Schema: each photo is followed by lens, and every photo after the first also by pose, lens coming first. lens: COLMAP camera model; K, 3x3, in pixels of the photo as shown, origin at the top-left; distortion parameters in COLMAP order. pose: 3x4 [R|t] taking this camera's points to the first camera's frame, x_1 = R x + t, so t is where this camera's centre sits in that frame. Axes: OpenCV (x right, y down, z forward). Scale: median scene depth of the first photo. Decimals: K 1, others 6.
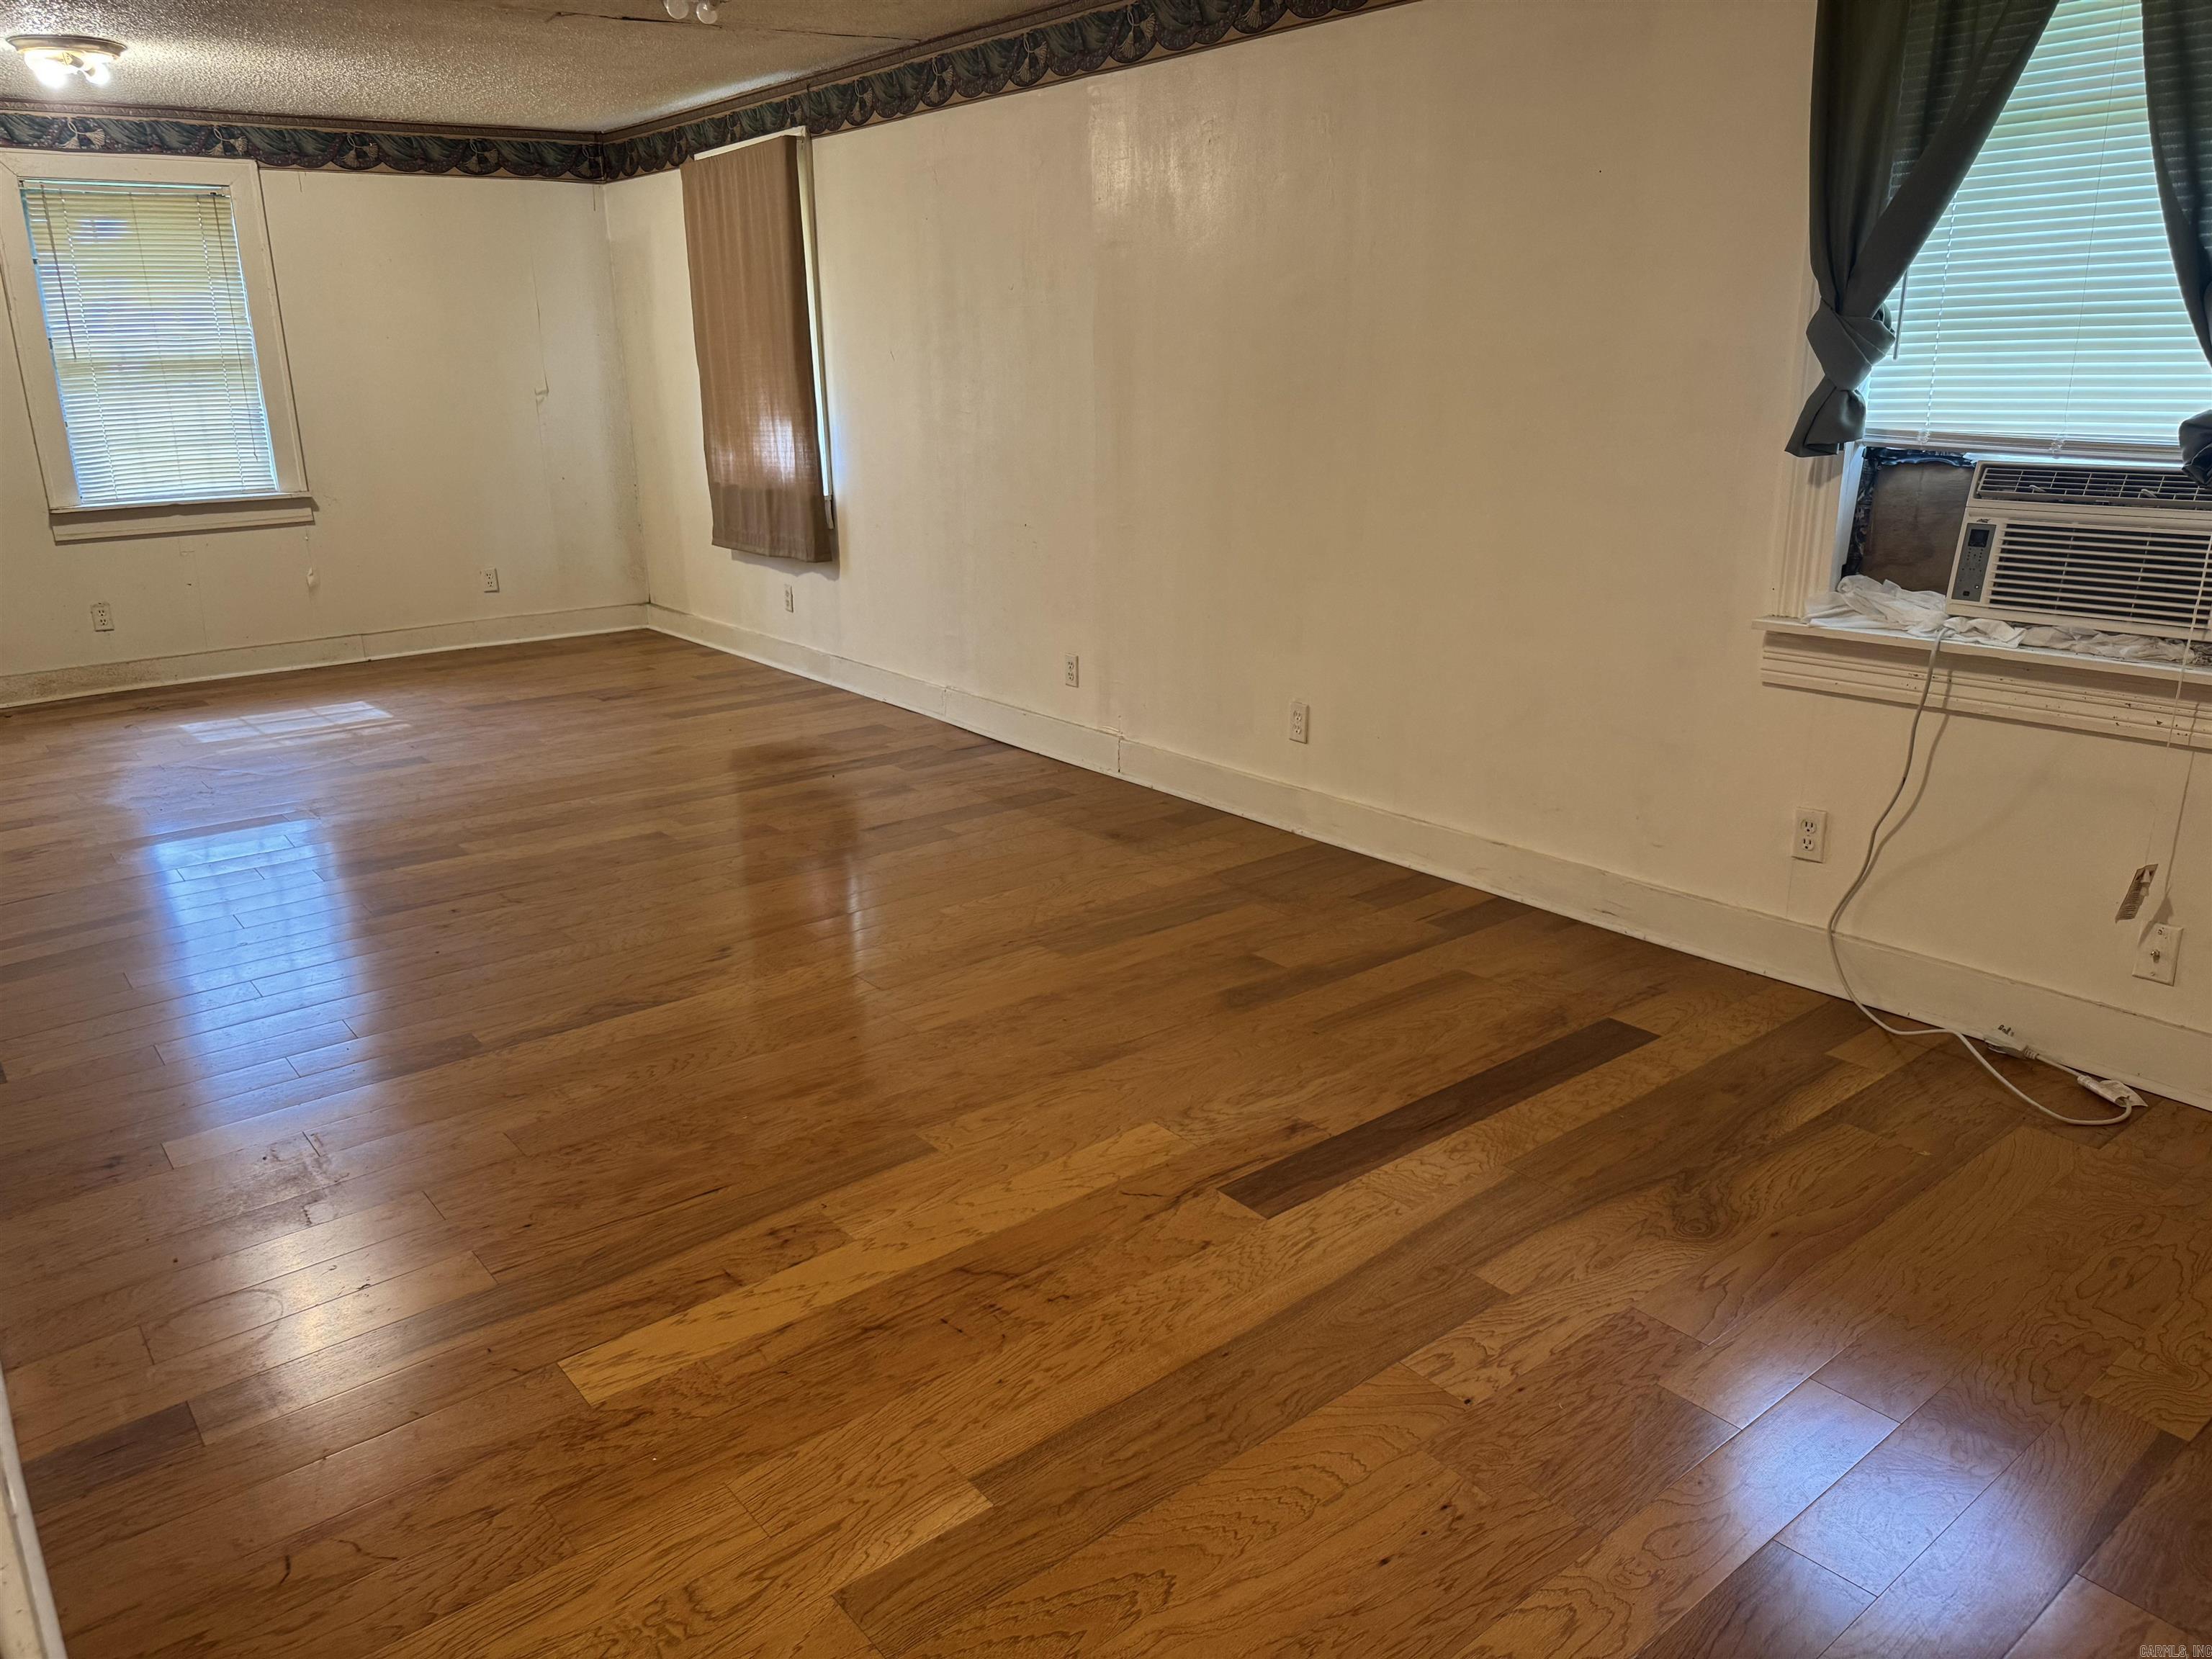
lens RADIAL K [[1569.3, 0, 1115.0], [0, 1569.3, 826.8], [0, 0, 1]] dist [0.058556, -0.078294]
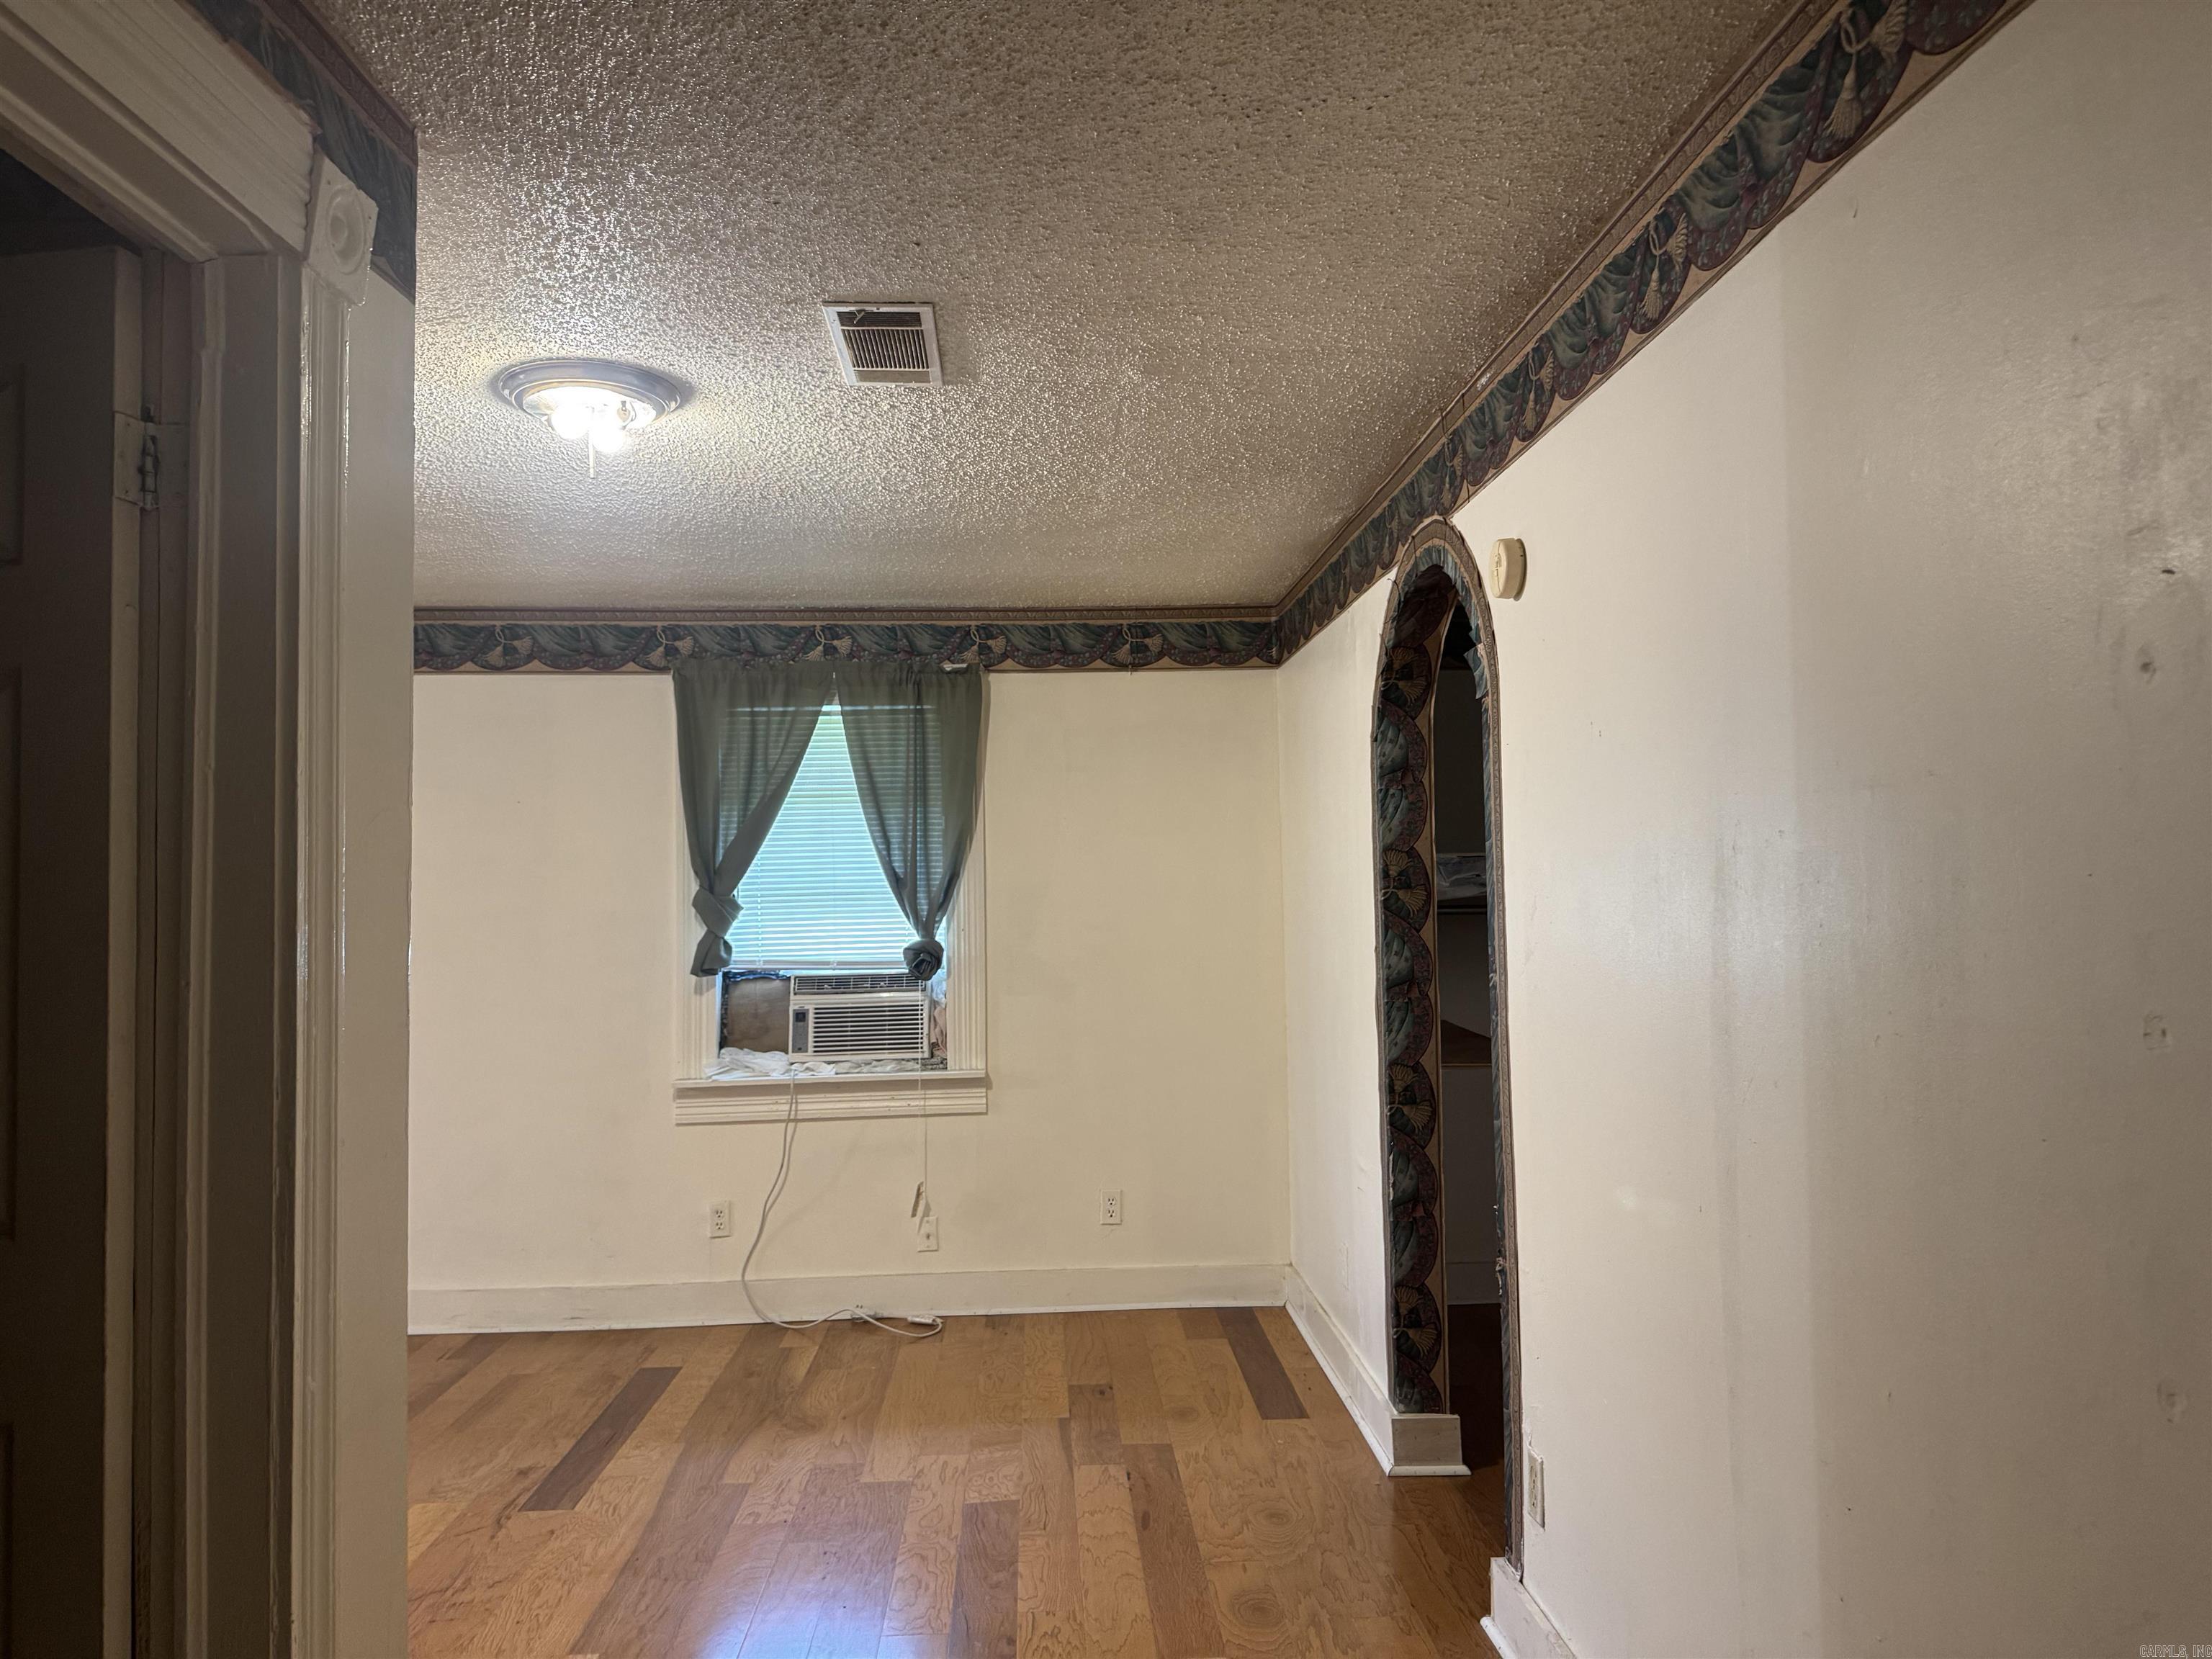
lens RADIAL K [[1569.3, 0, 1115.0], [0, 1569.3, 826.8], [0, 0, 1]] dist [0.058556, -0.078294]
pose [[0.596572, 0.035495, 0.801774, -0.648527], [0.242720, 0.944259, -0.222402, 0.090059], [-0.764976, 0.327285, 0.554703, -0.296259]]
